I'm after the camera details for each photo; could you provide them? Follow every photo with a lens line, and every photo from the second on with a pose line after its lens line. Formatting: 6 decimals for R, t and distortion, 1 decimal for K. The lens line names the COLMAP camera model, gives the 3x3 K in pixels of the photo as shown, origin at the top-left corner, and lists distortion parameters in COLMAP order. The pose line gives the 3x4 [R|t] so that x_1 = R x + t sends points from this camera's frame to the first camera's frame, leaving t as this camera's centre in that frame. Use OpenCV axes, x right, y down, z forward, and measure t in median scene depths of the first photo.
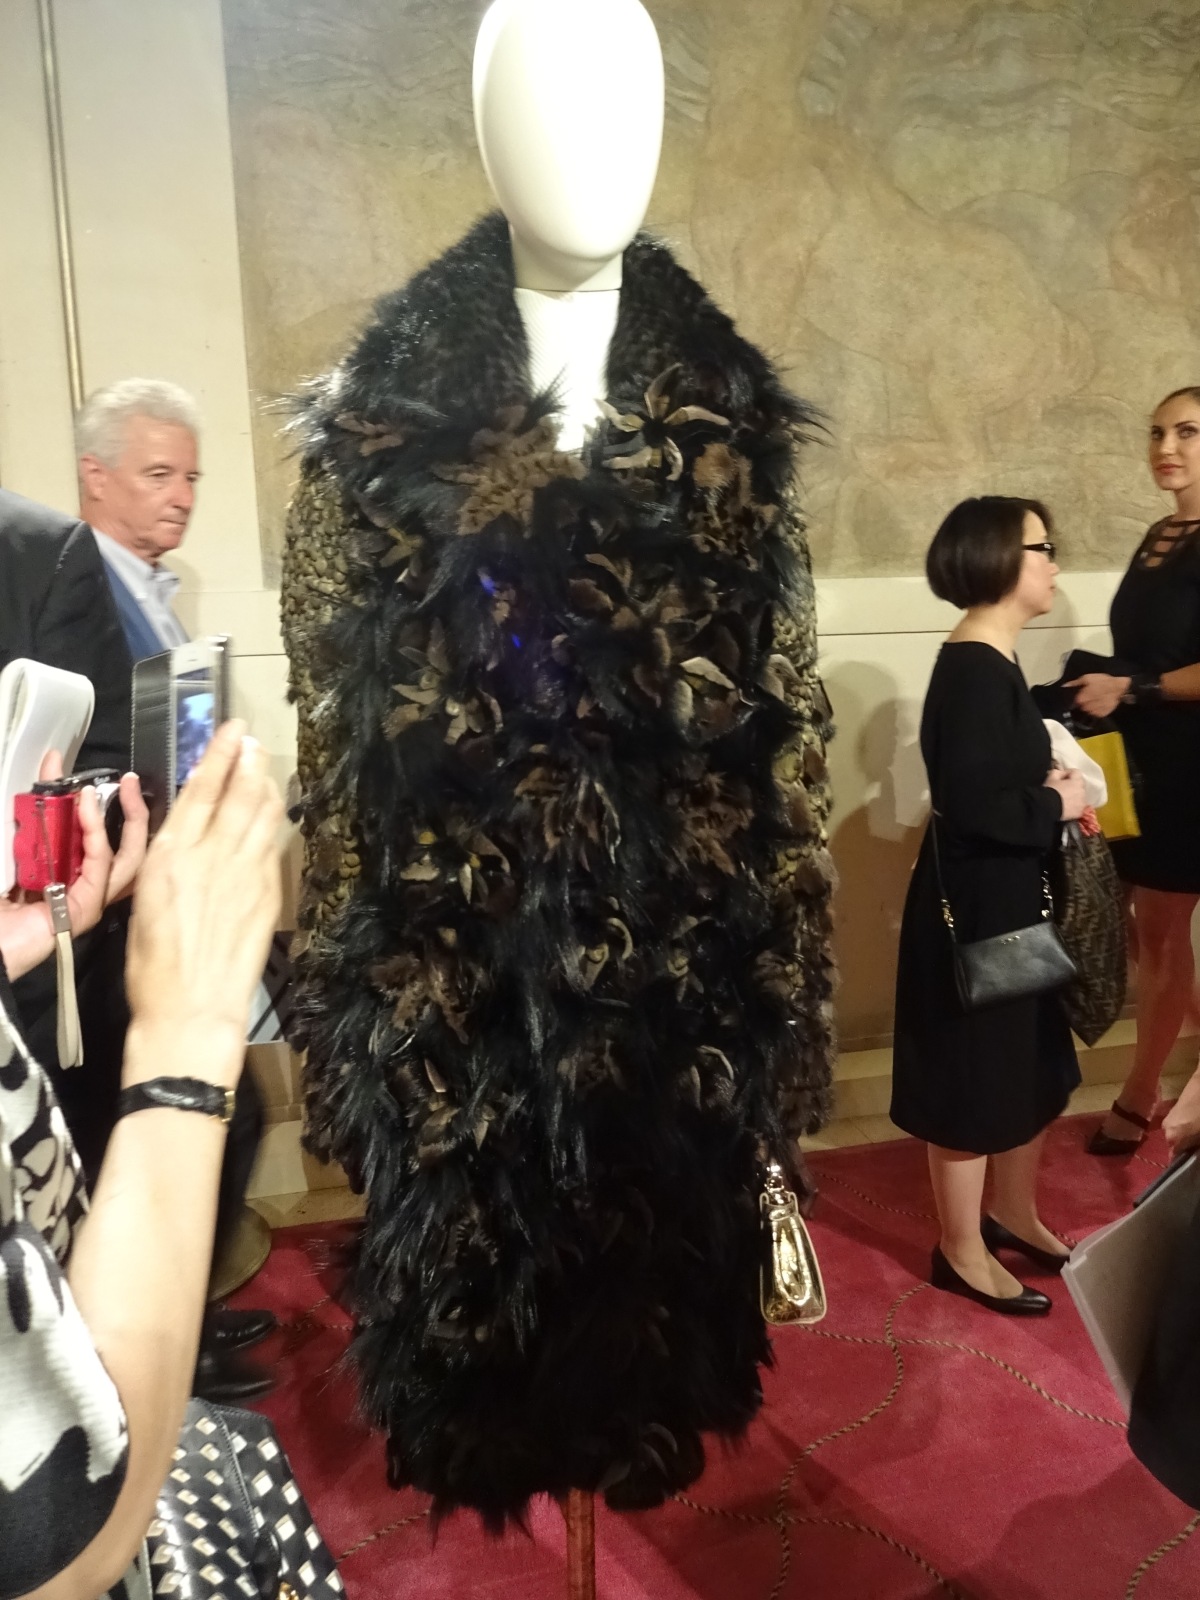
lens RADIAL K [[1196.8, 0, 594.6], [0, 1196.8, 805.7], [0, 0, 1]] dist [0.001716, 0.004996]
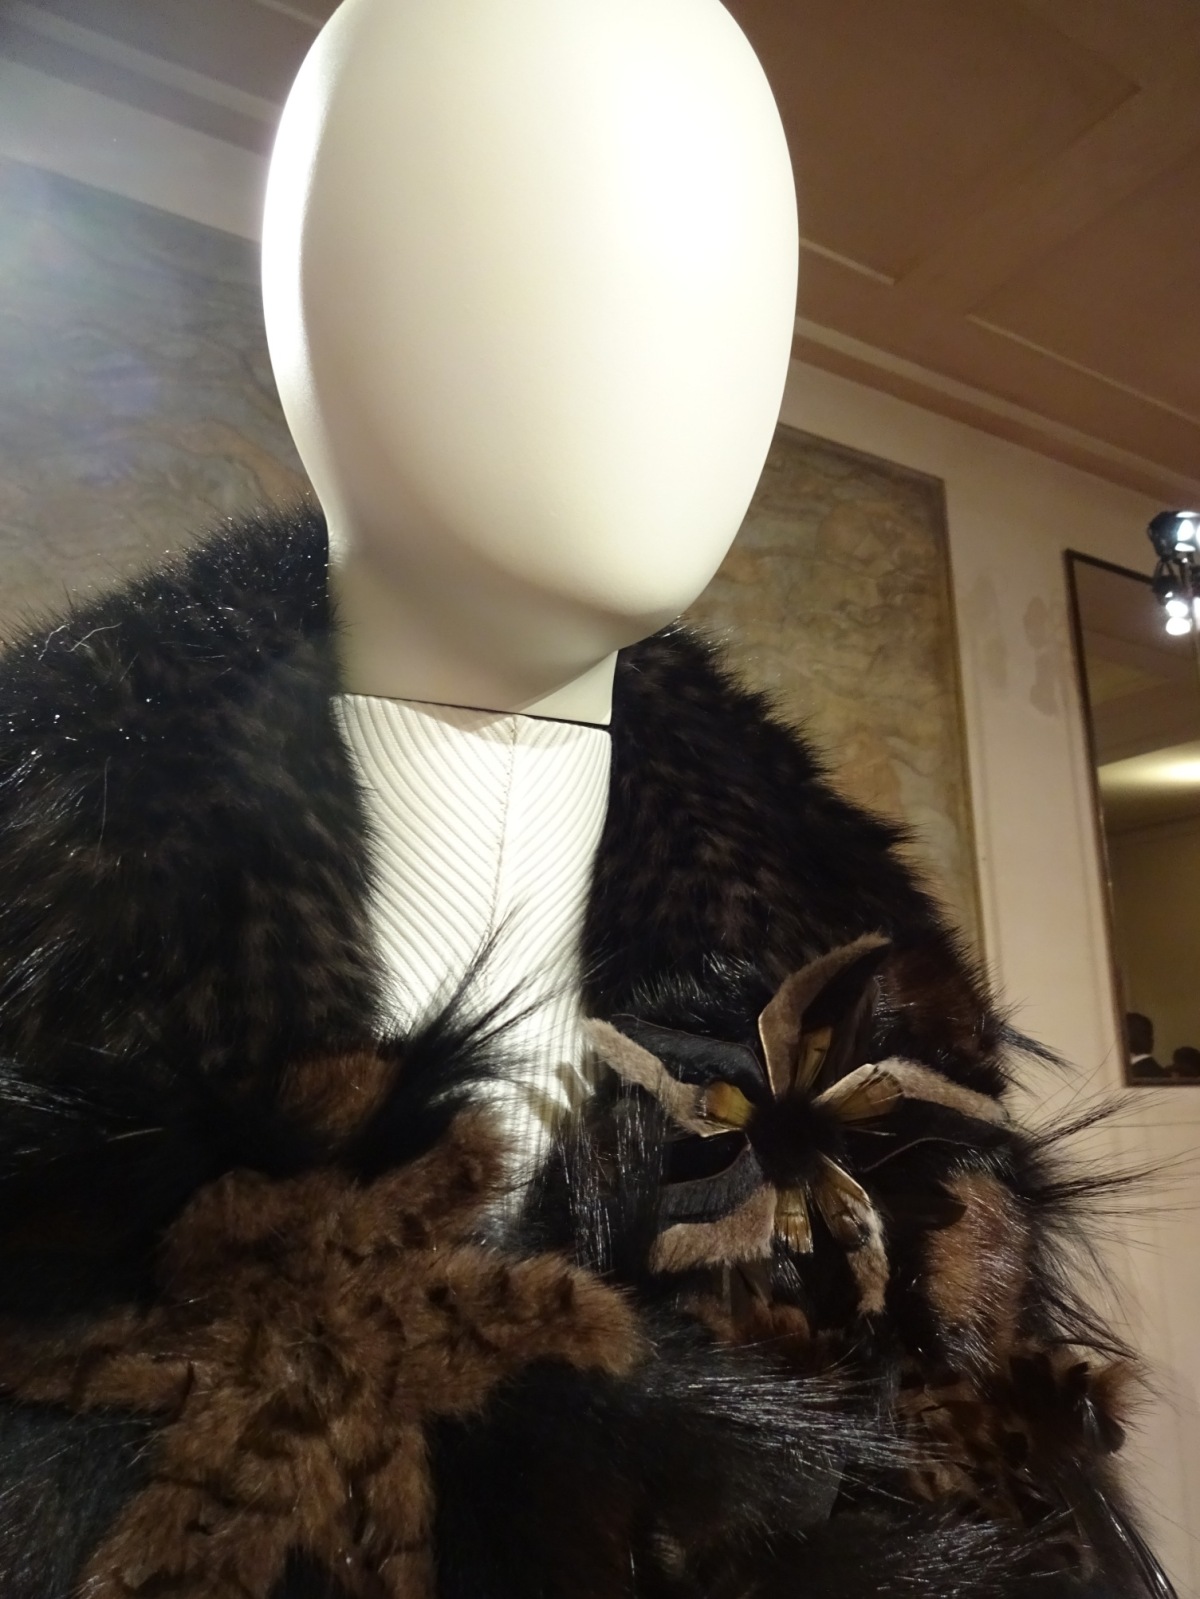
lens RADIAL K [[1196.0, 0, 594.6], [0, 1196.0, 805.2], [0, 0, 1]] dist [0.001716, 0.004996]
pose [[0.955910, 0.075197, 0.283871, -0.092182], [0.047180, 0.914776, -0.401197, -0.269167], [-0.289847, 0.396901, 0.870895, 0.710195]]
